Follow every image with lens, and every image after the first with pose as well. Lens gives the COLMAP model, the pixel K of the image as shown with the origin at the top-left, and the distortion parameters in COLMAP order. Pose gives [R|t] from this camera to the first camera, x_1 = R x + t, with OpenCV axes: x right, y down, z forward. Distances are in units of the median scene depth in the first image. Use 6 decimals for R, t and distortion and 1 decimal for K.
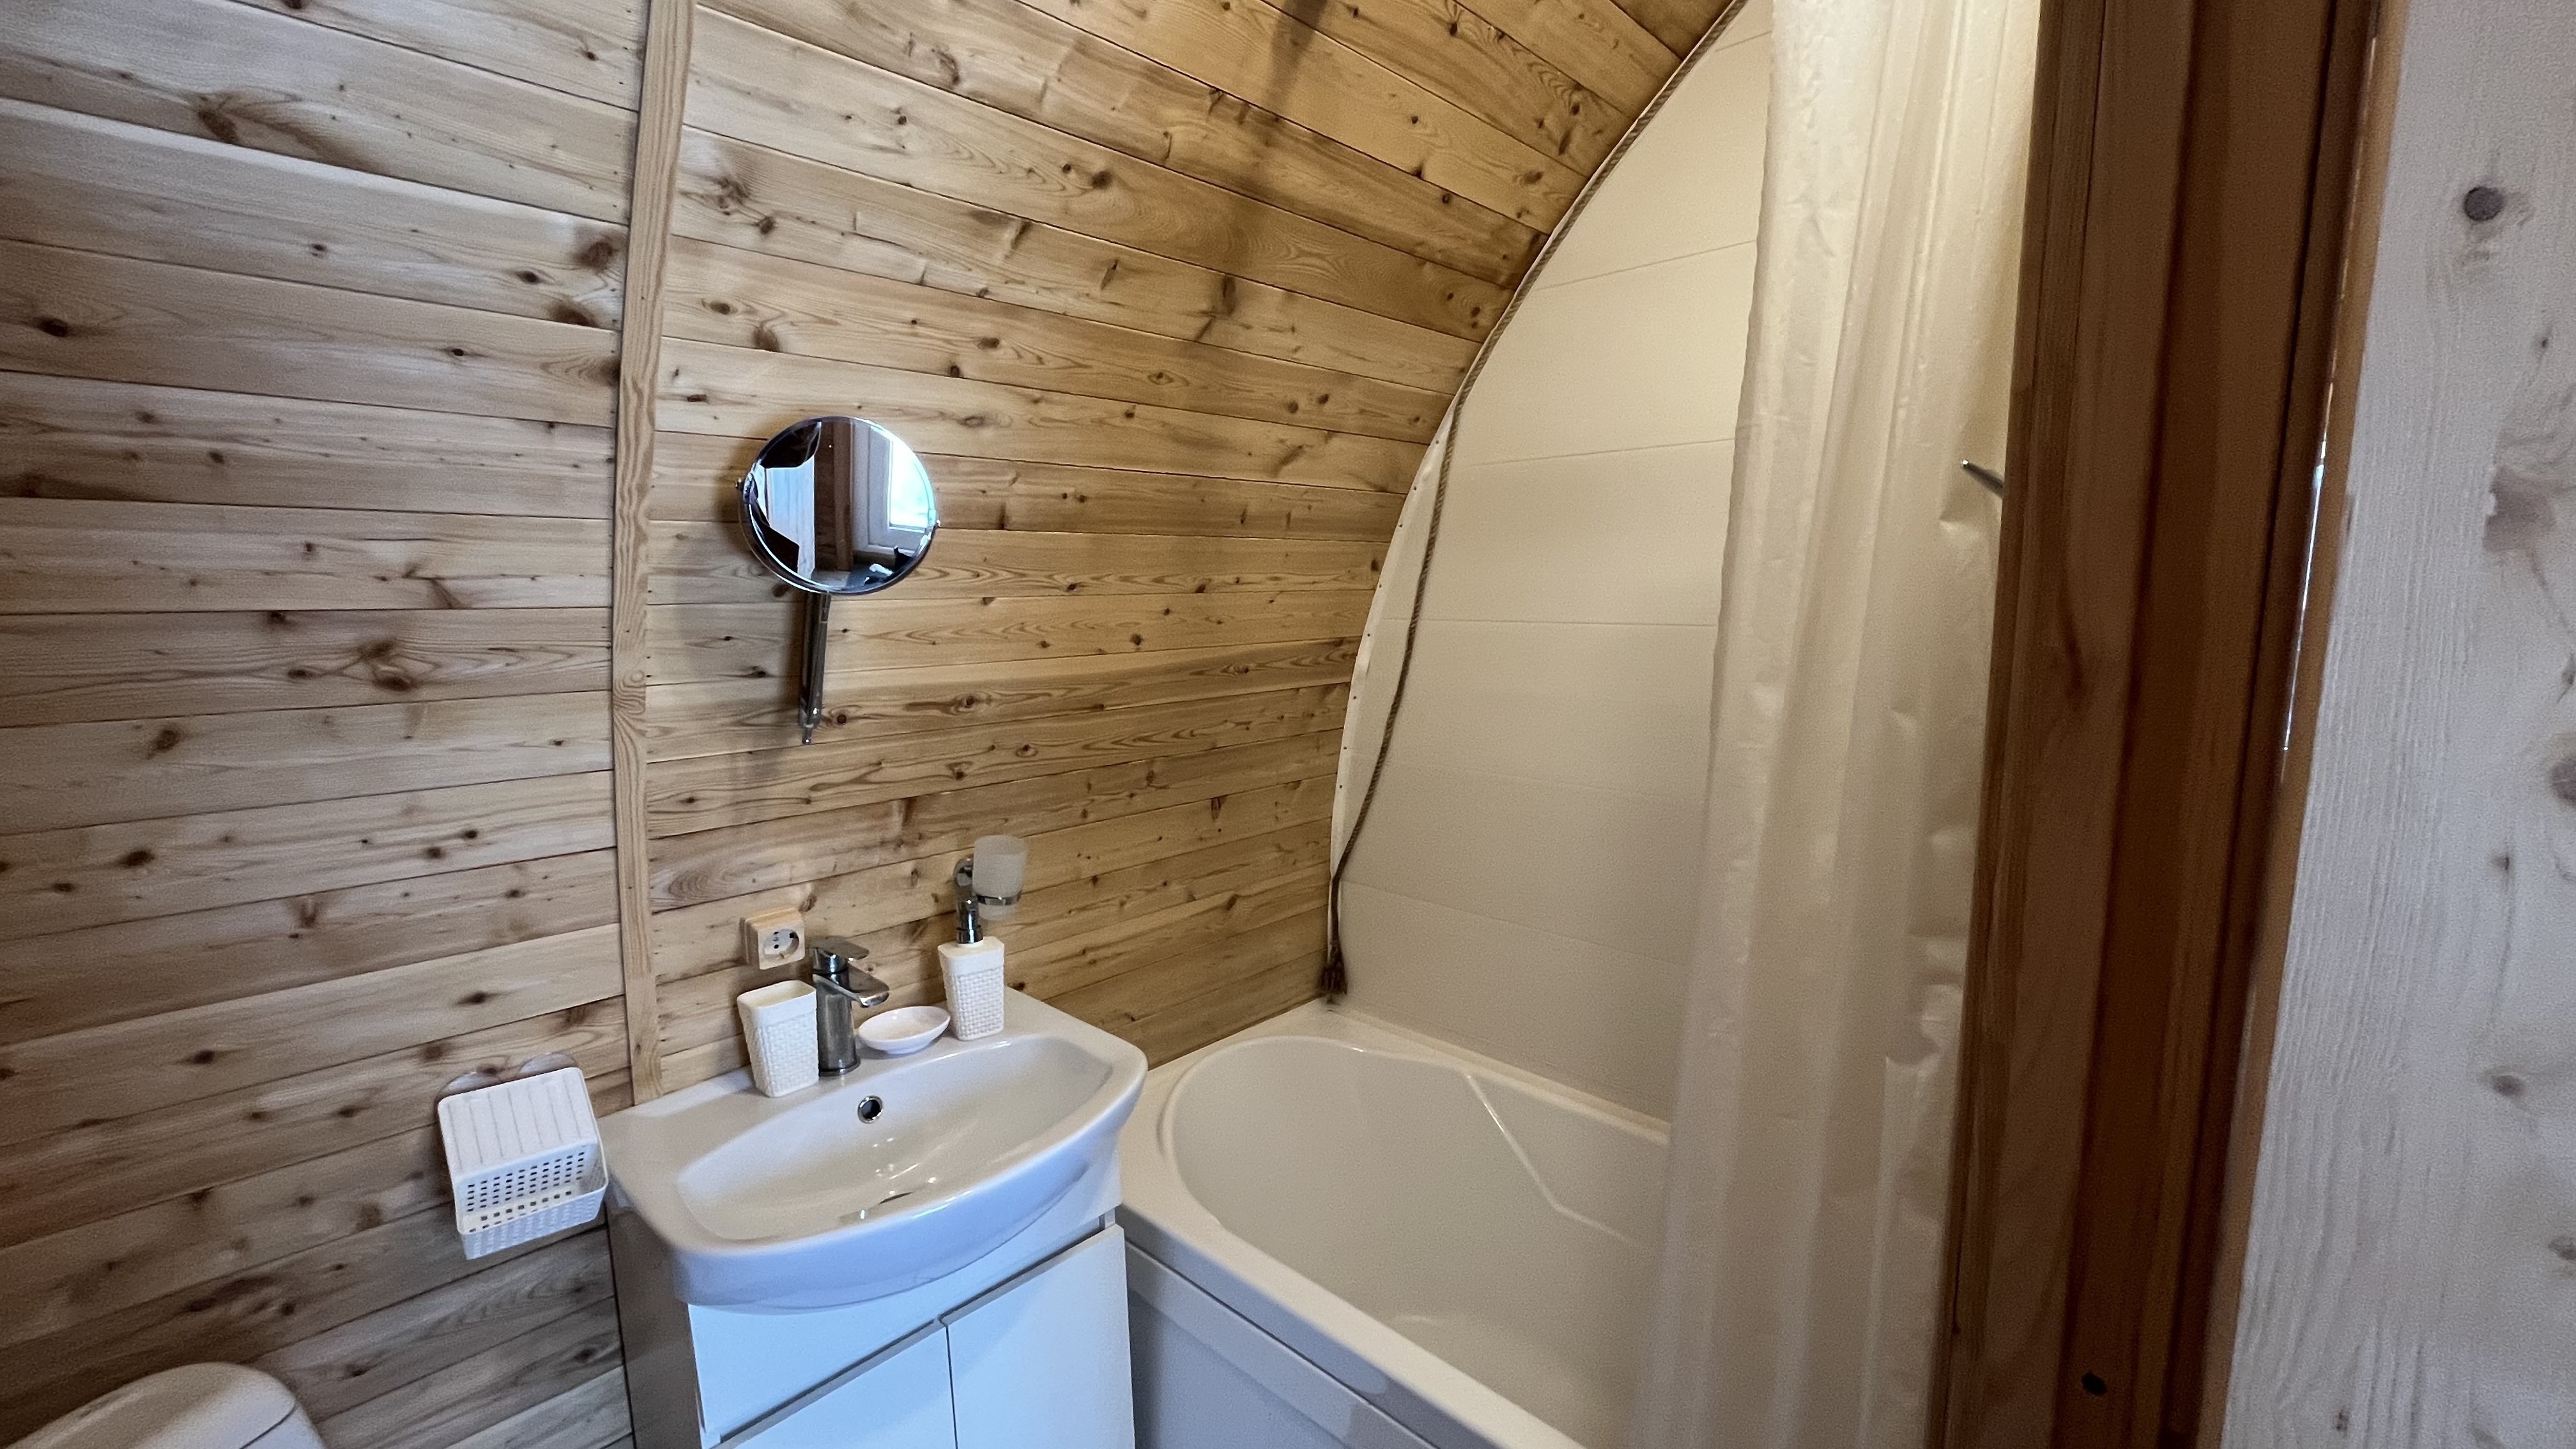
lens RADIAL K [[1040.6, 0, 1292.5], [0, 1040.6, 741.7], [0, 0, 1]] dist [-0.004555, -0.000008]
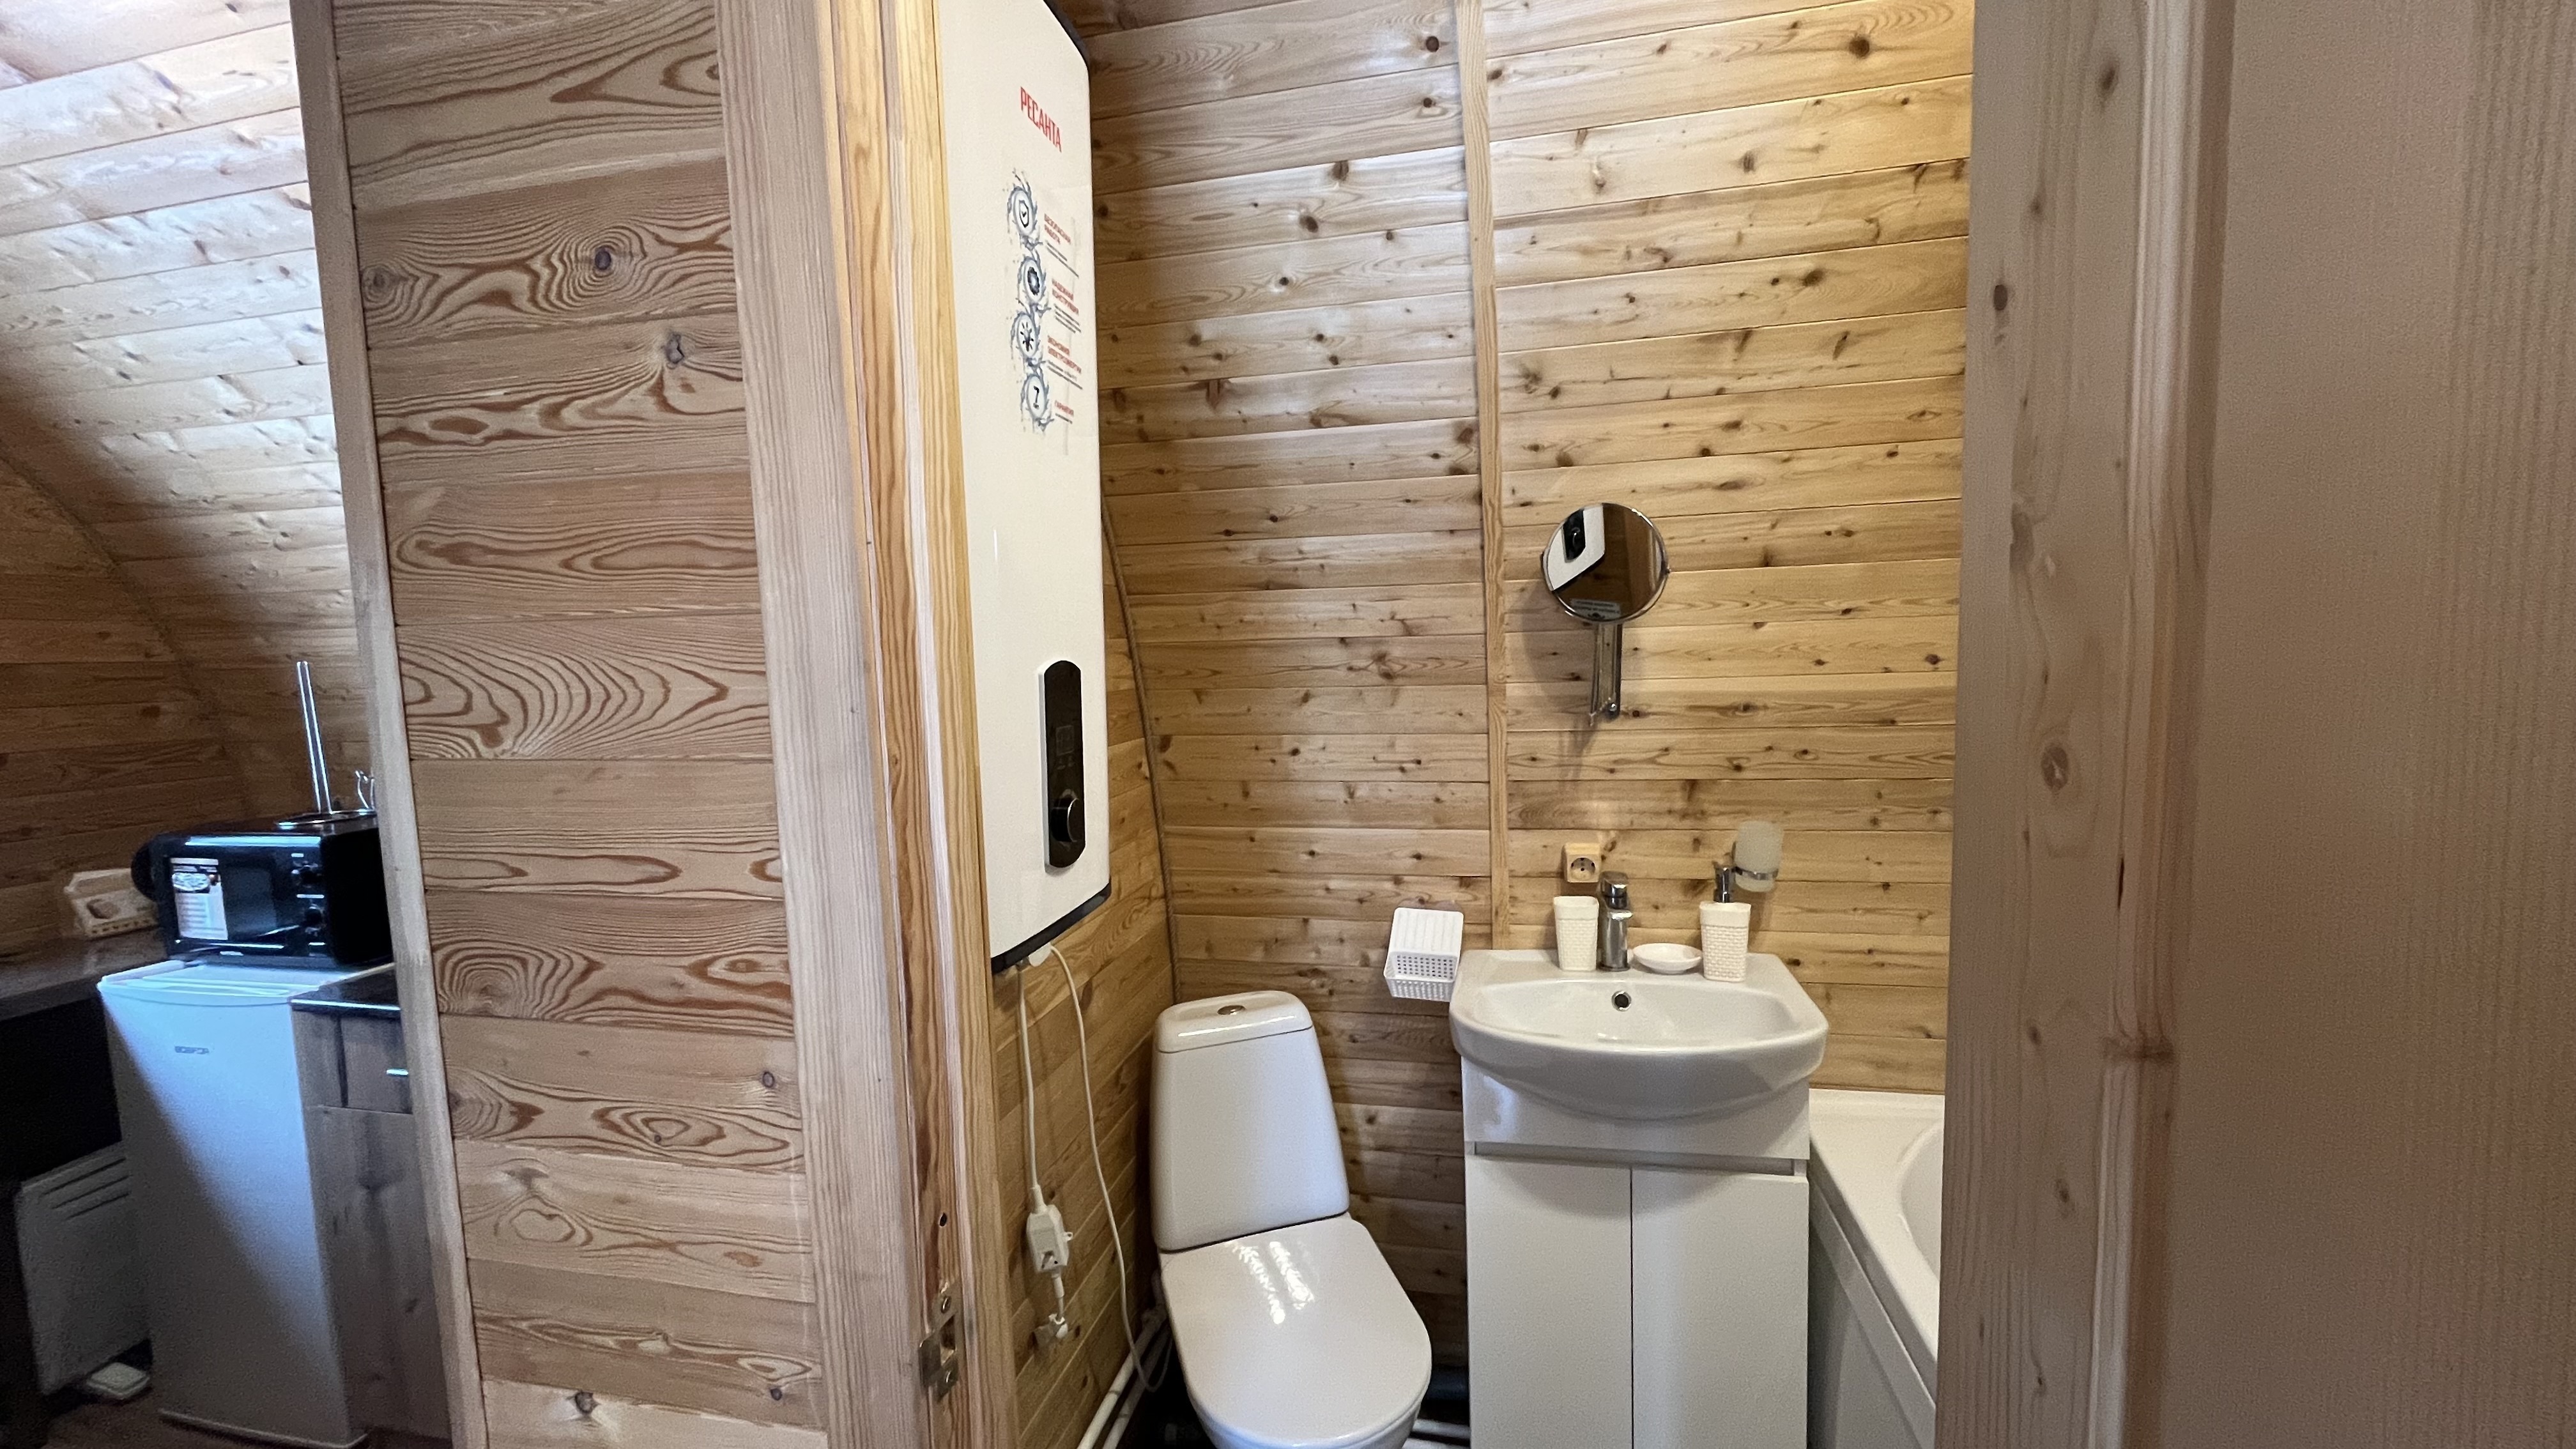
lens RADIAL K [[1040.6, 0, 1286.5], [0, 1040.6, 741.5], [0, 0, 1]] dist [-0.004555, -0.000008]
pose [[0.511758, 0.075629, -0.855794, 0.545350], [-0.097865, 0.994766, 0.029388, 0.021287], [0.853538, 0.068712, 0.516481, -0.106087]]
